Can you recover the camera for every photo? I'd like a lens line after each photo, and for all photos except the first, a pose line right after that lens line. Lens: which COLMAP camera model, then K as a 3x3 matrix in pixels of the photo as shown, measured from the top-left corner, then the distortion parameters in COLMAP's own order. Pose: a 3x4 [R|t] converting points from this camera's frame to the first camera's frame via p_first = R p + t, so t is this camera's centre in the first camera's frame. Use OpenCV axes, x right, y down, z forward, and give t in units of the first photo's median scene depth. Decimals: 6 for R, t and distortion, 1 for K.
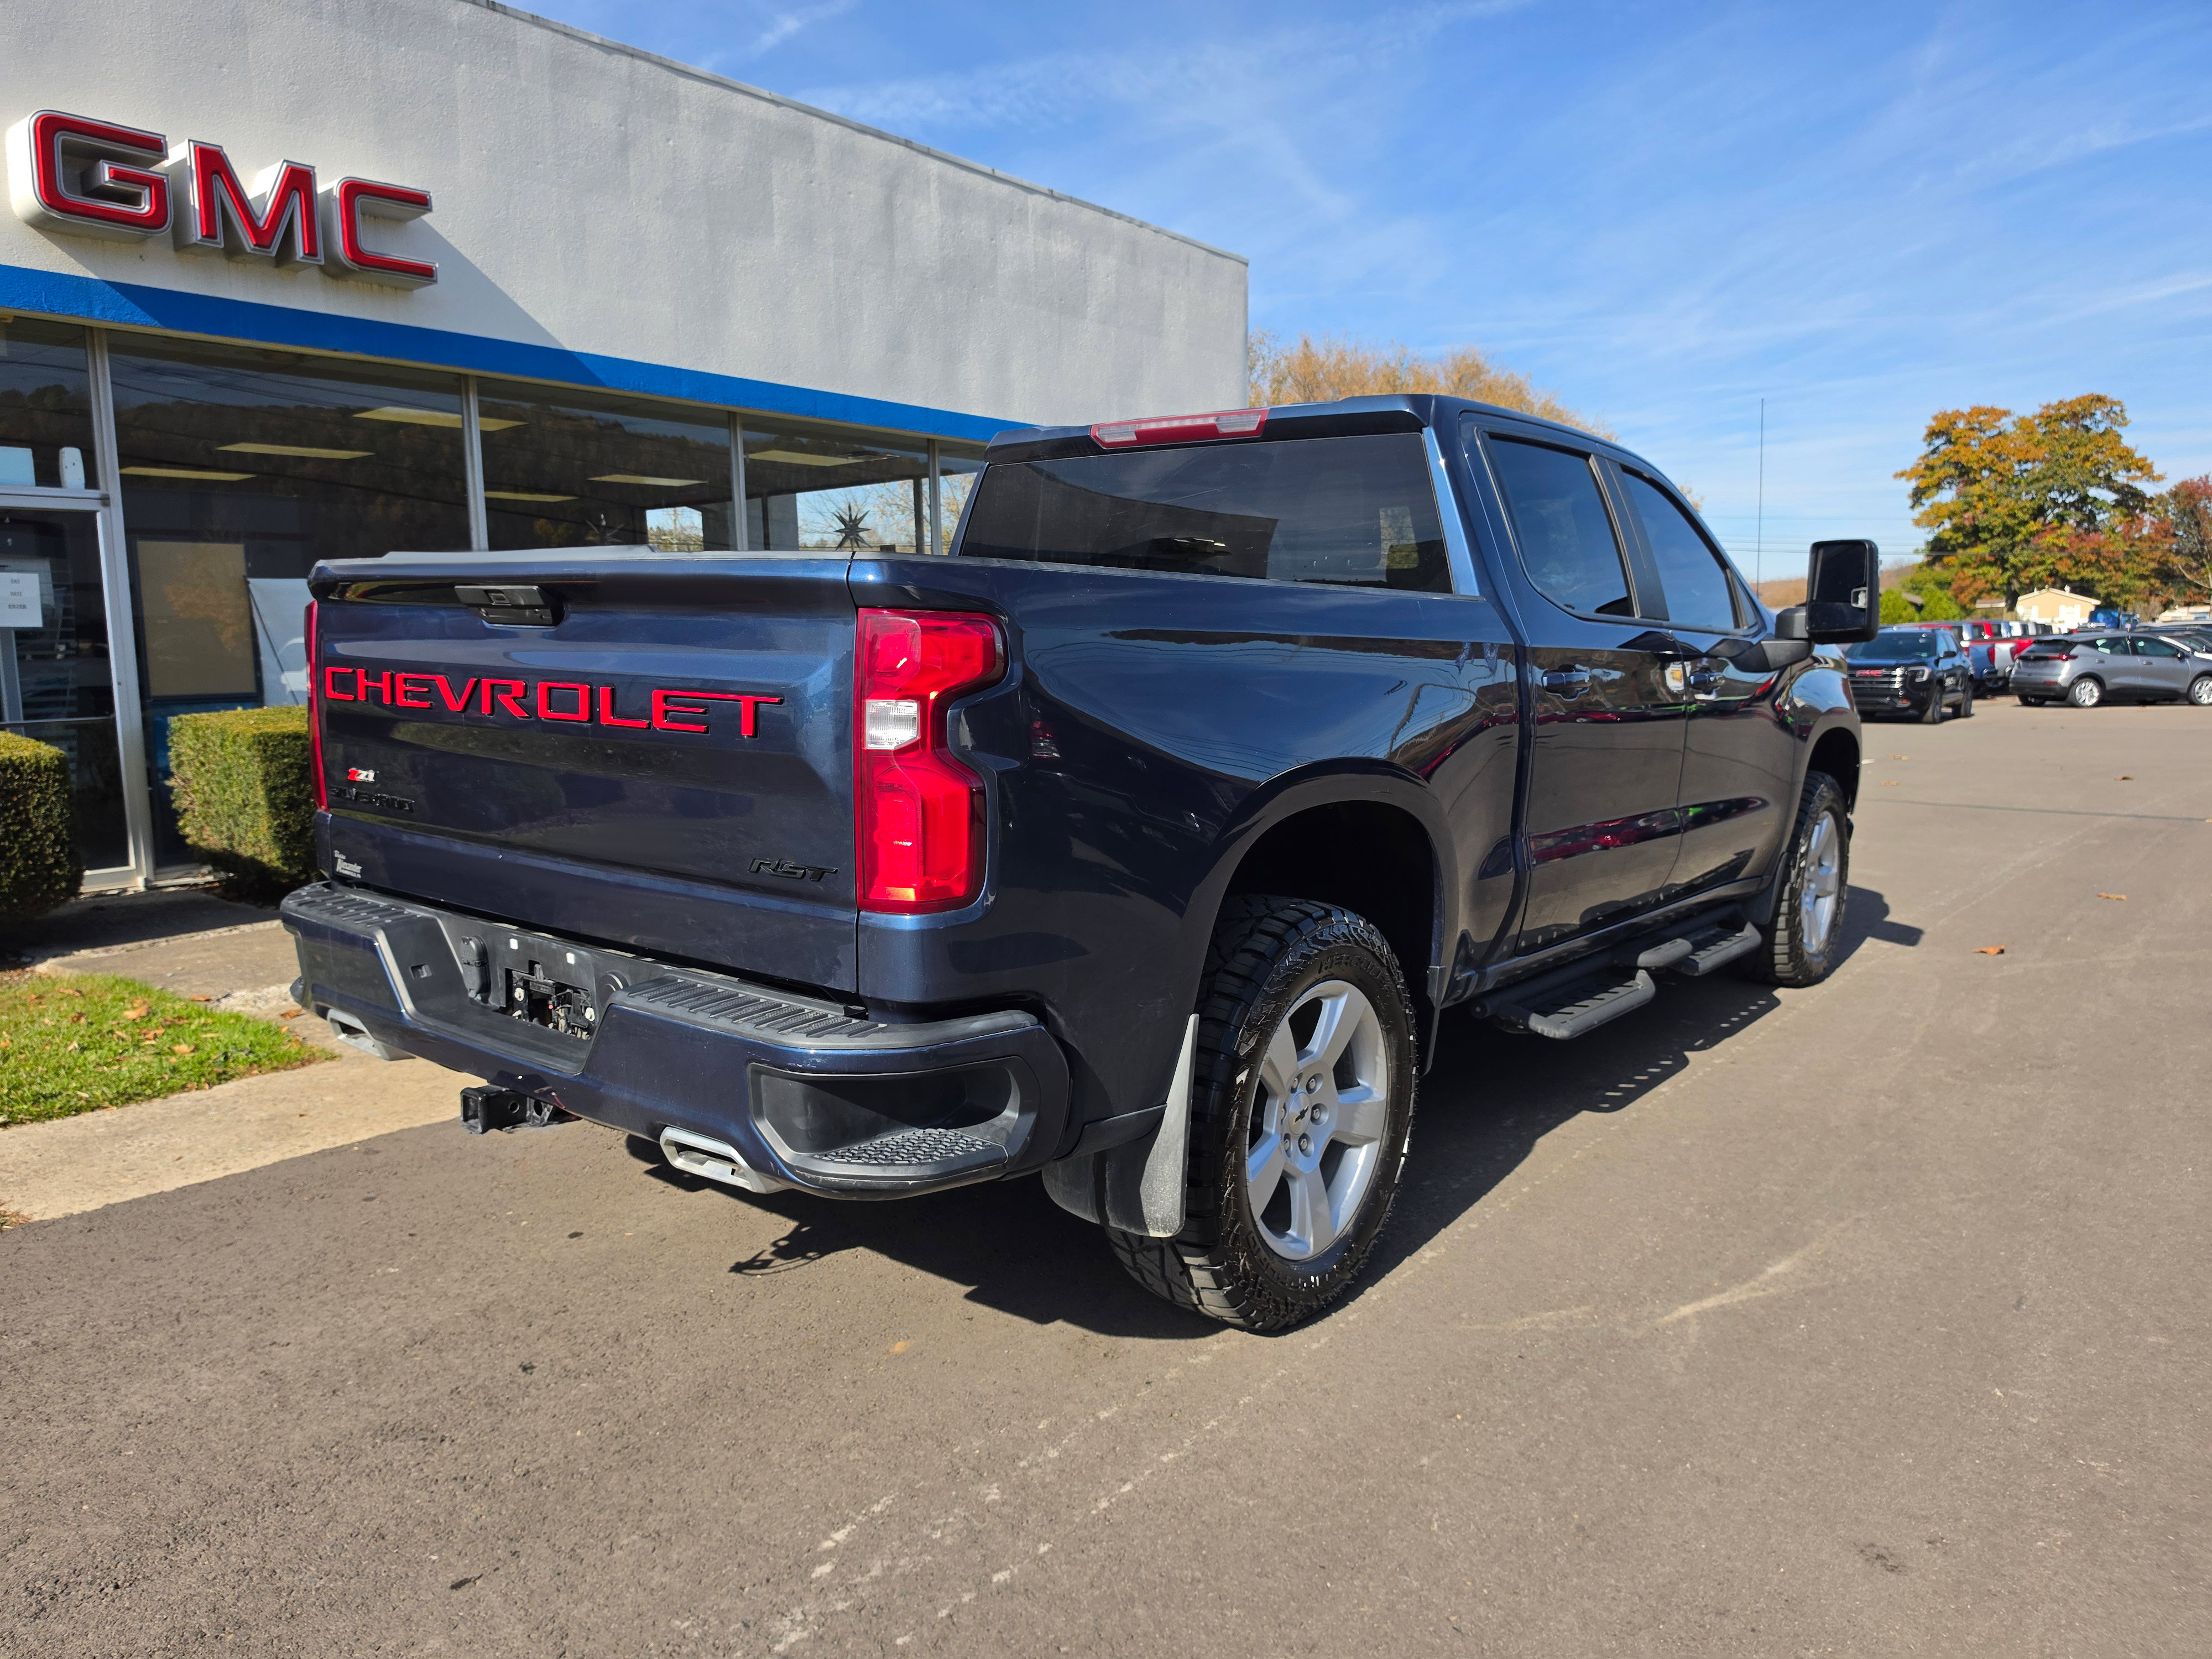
lens RADIAL K [[1515.3, 0, 1061.9], [0, 1515.3, 865.5], [0, 0, 1]] dist [0.002986, -0.032257]
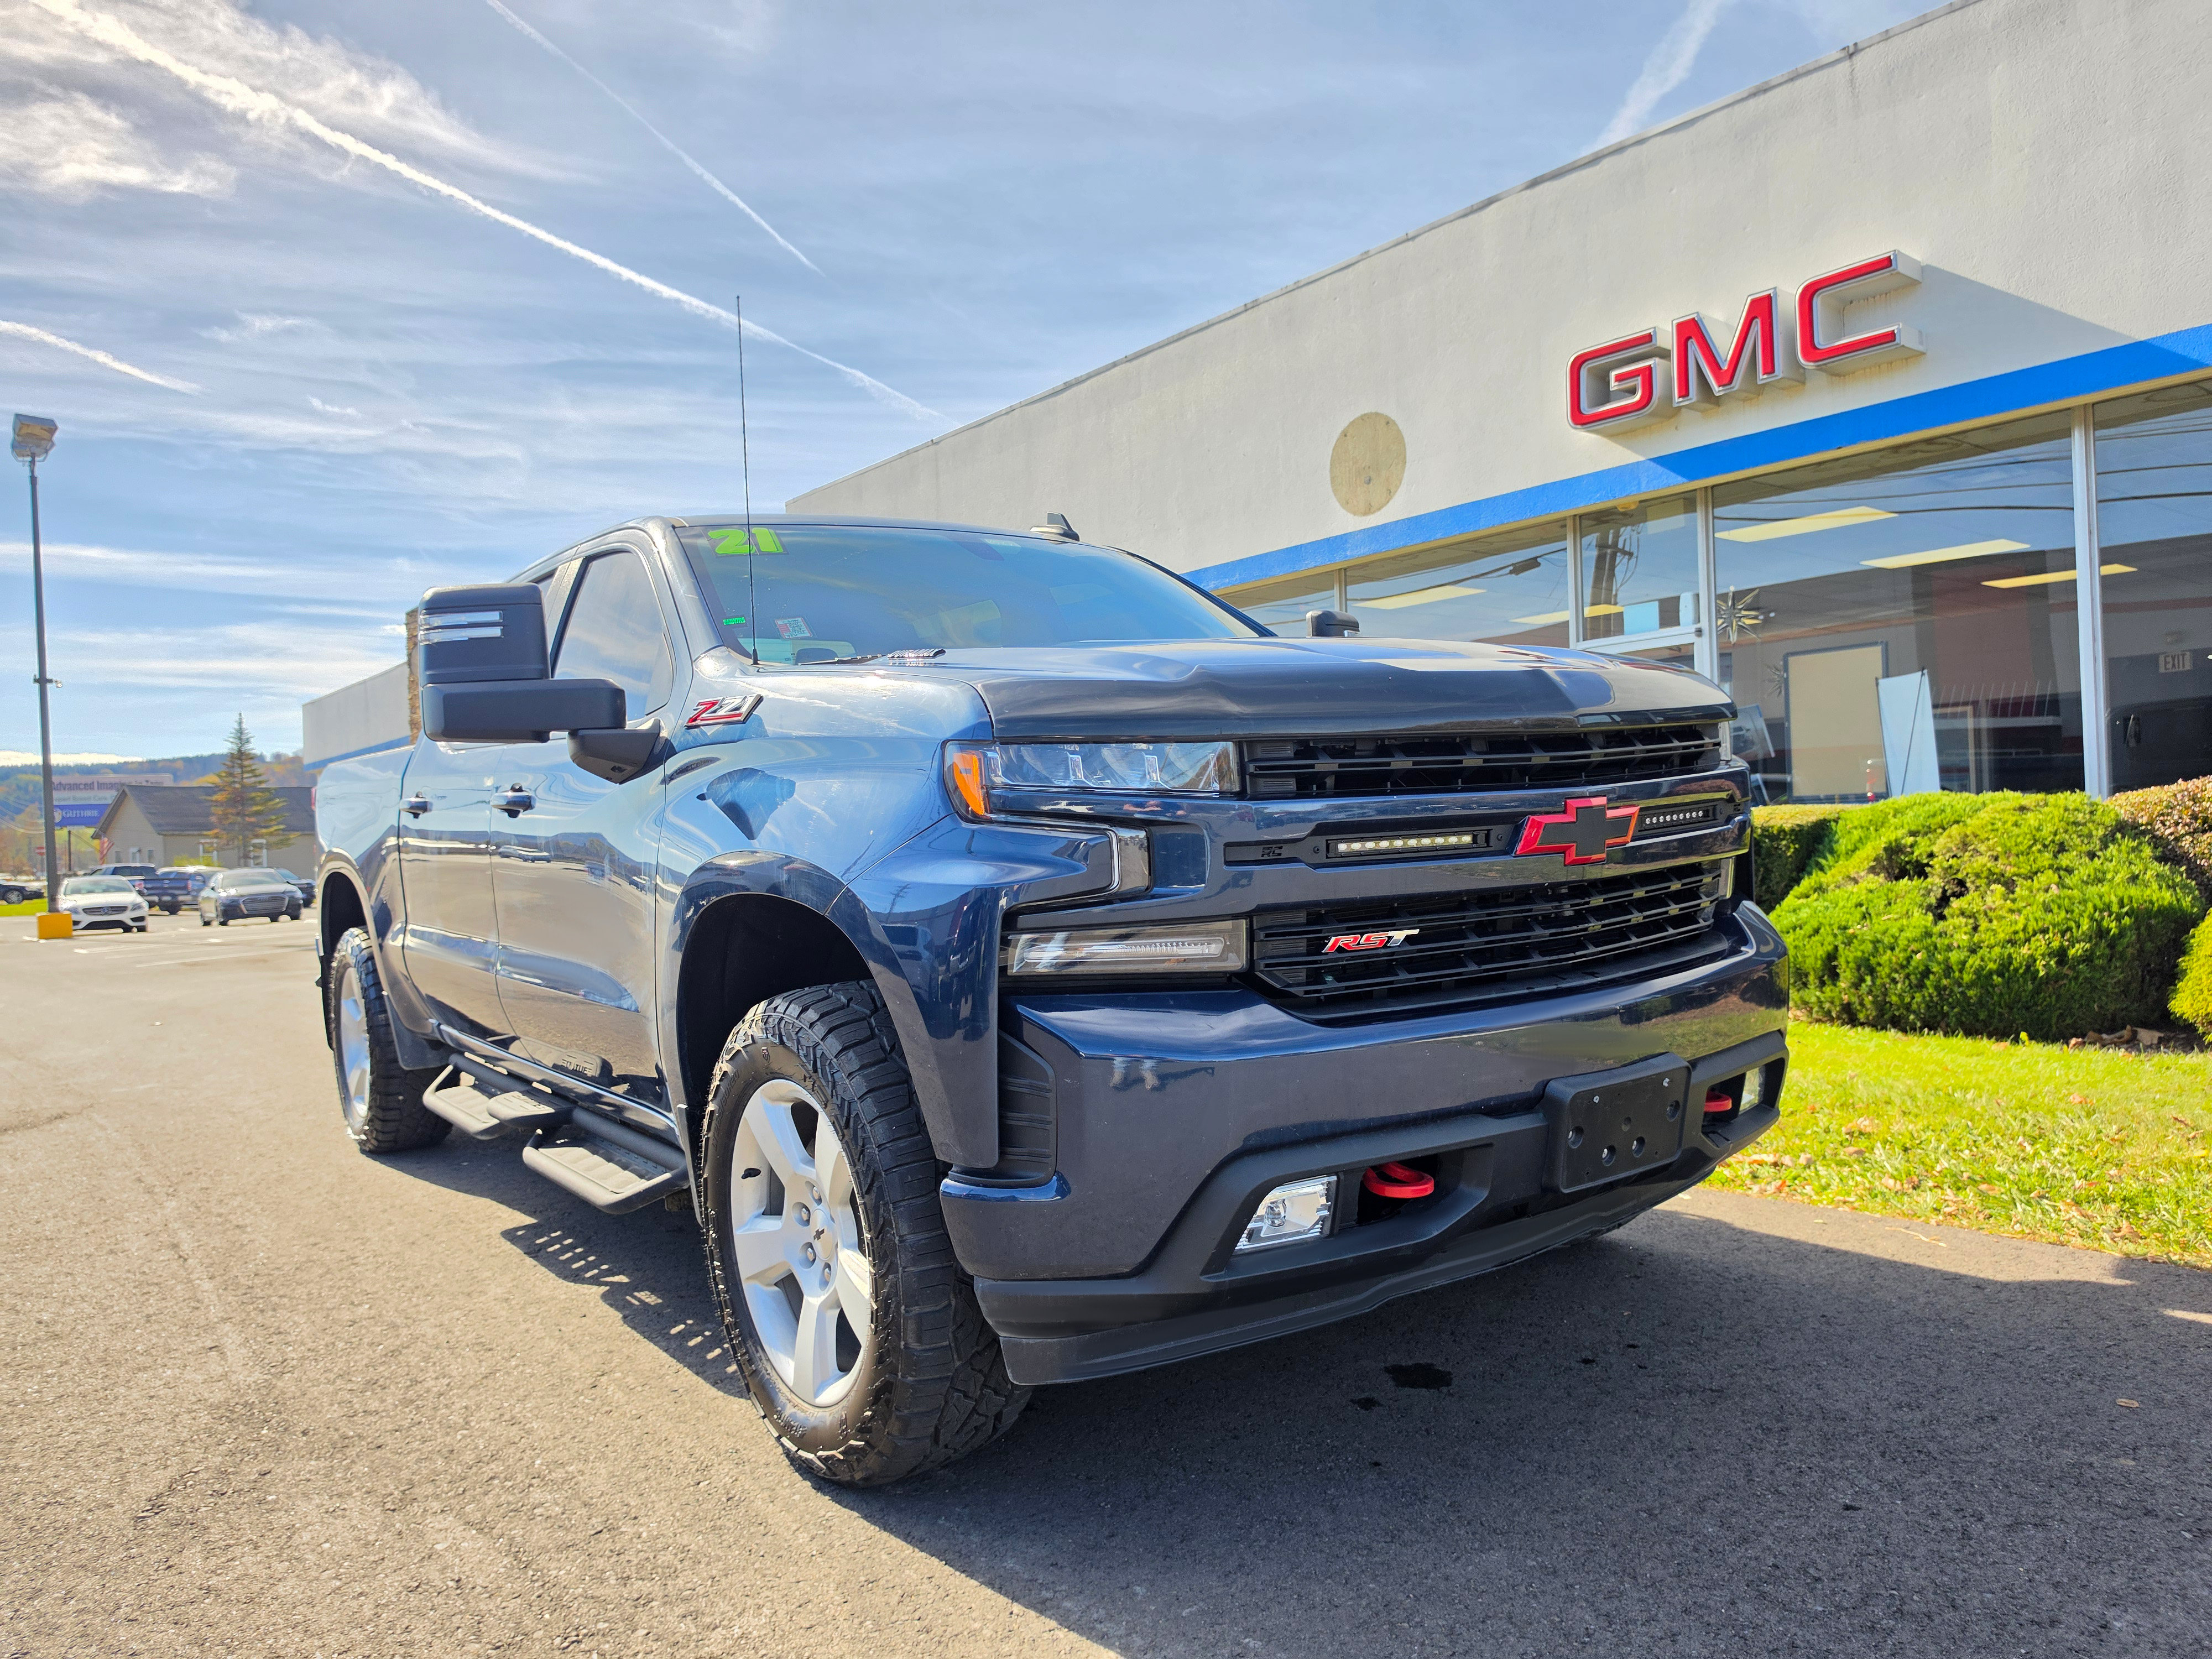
lens RADIAL K [[1515.3, 0, 1061.9], [0, 1515.3, 865.5], [0, 0, 1]] dist [0.002986, -0.032257]
pose [[-0.193166, 0.029169, -0.980732, 0.483125], [-0.085961, 0.995211, 0.046530, -0.056282], [0.977393, 0.093293, -0.189734, 0.576989]]
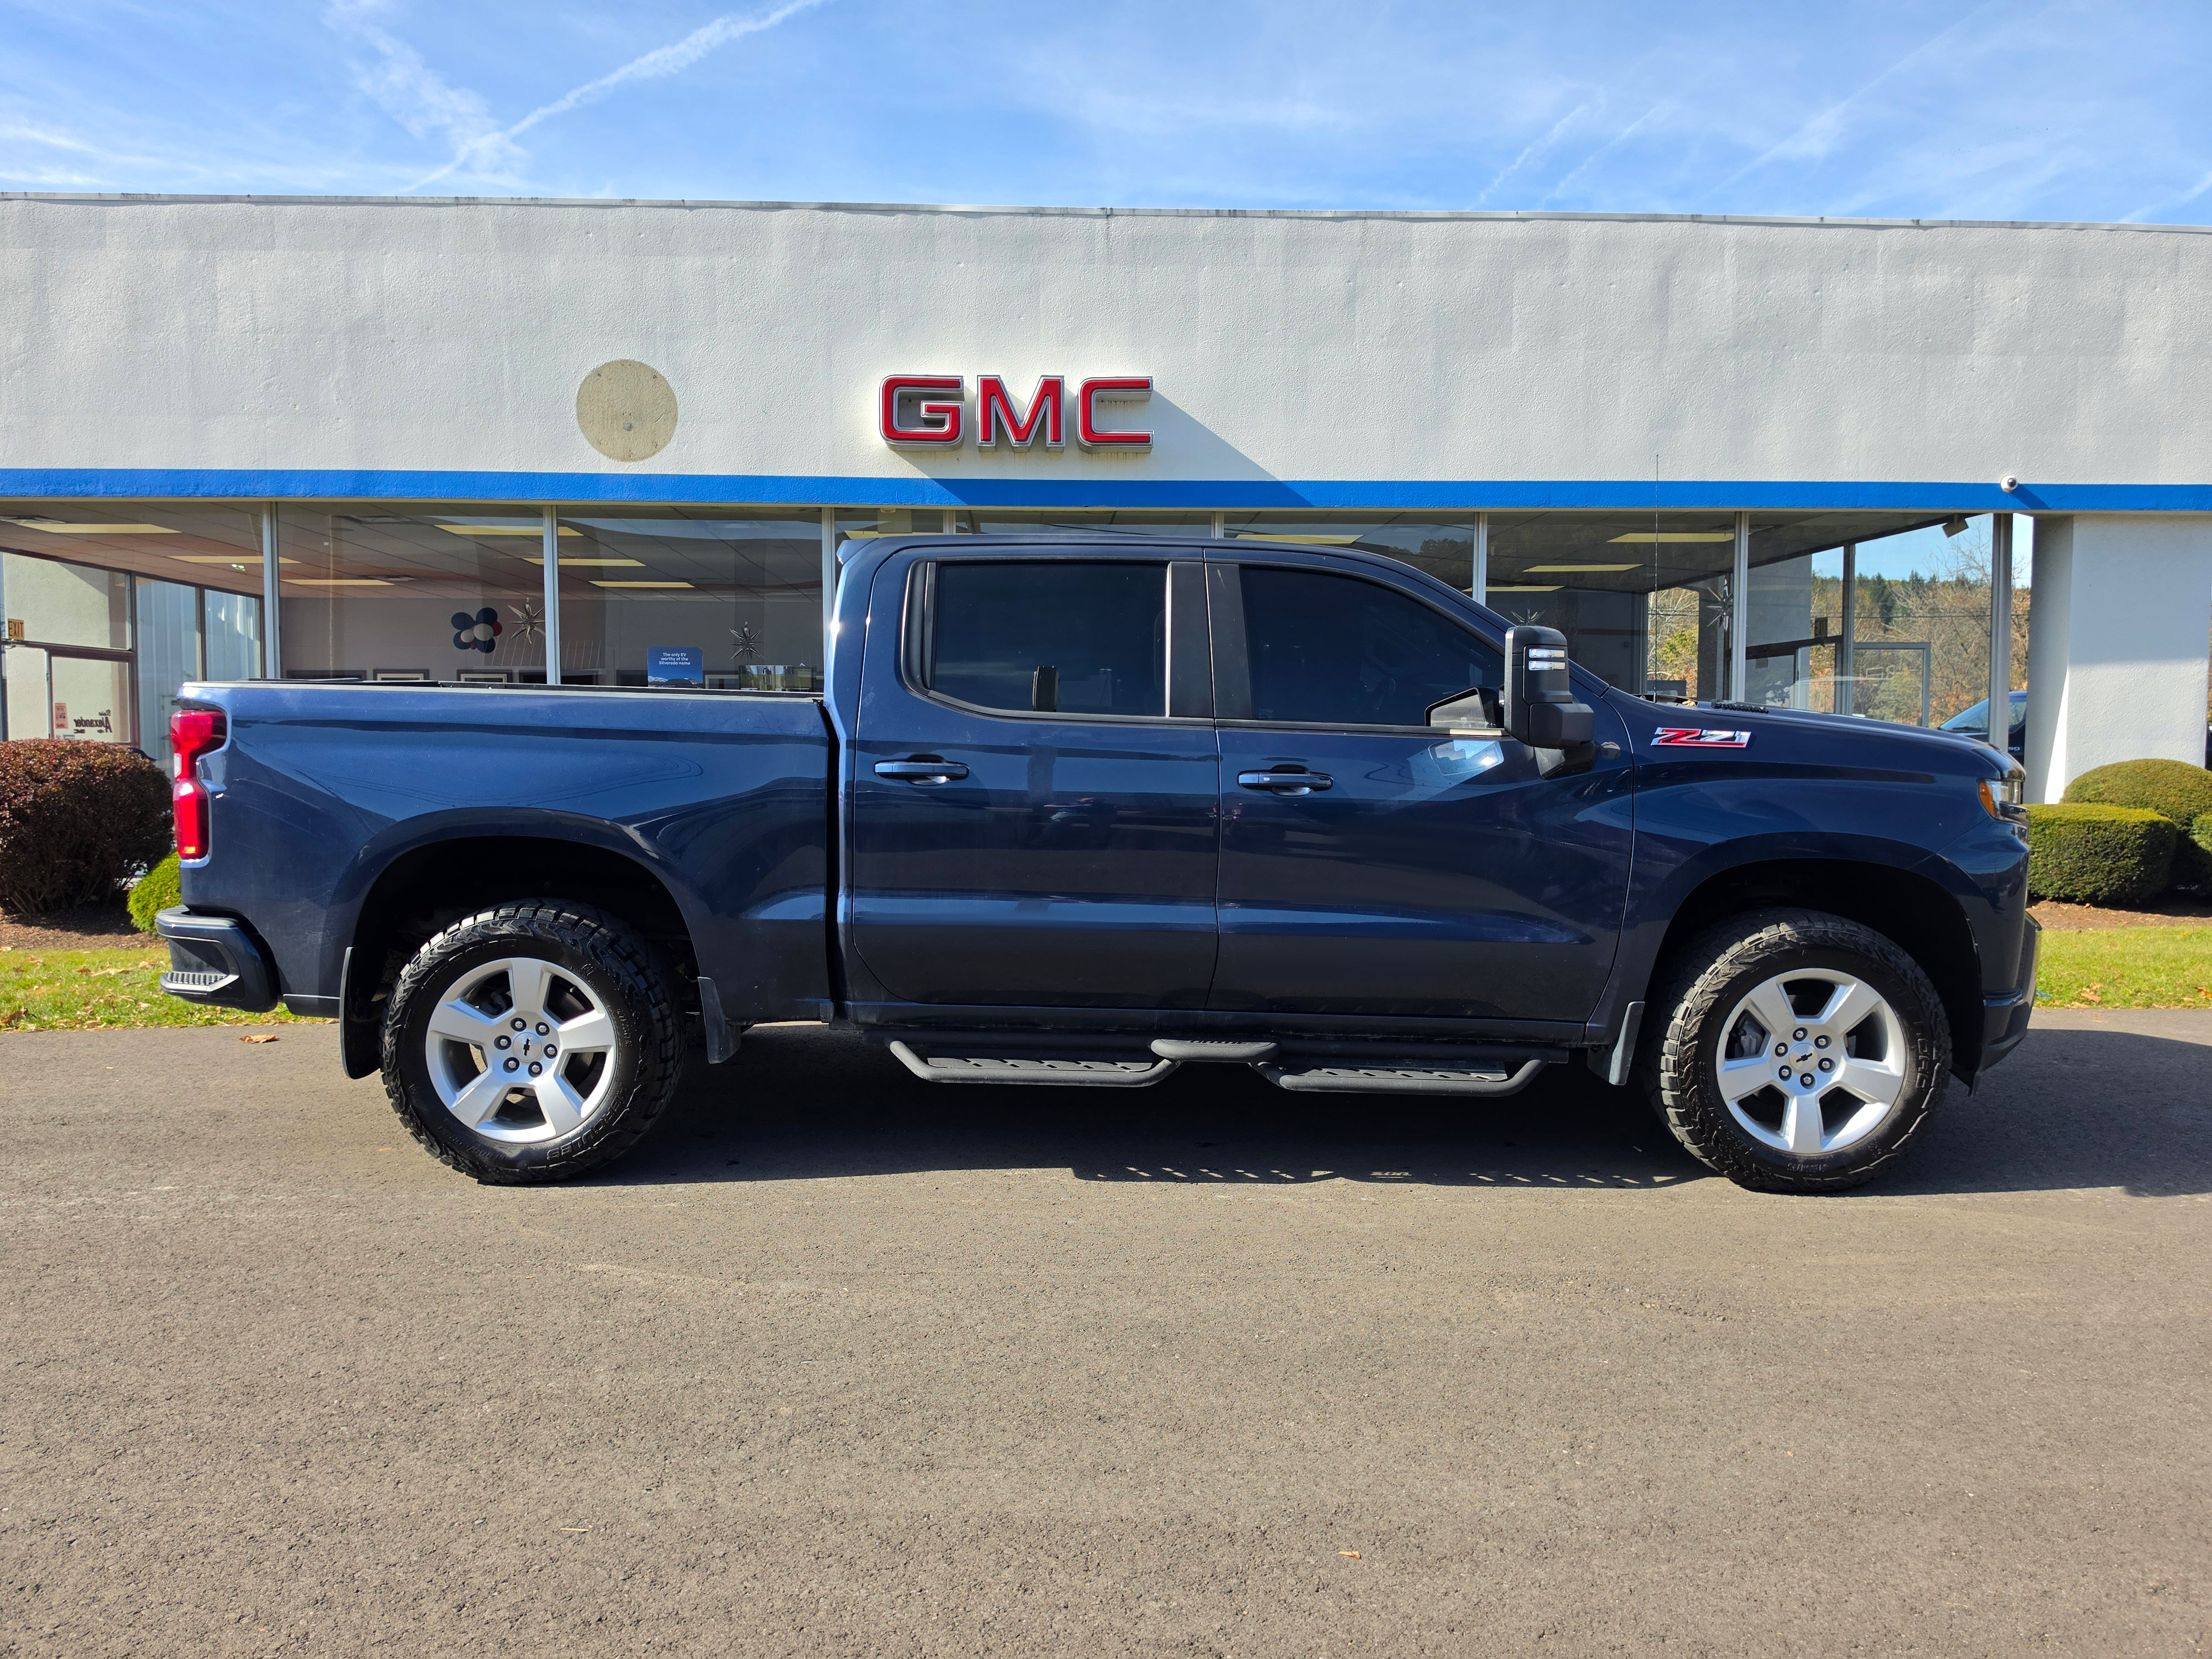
lens RADIAL K [[1515.3, 0, 1061.9], [0, 1515.3, 865.5], [0, 0, 1]] dist [0.002986, -0.032257]
pose [[0.667672, 0.073087, -0.740860, 0.425910], [-0.110887, 0.993831, -0.001889, -0.014366], [0.736151, 0.083413, 0.671657, 0.084482]]
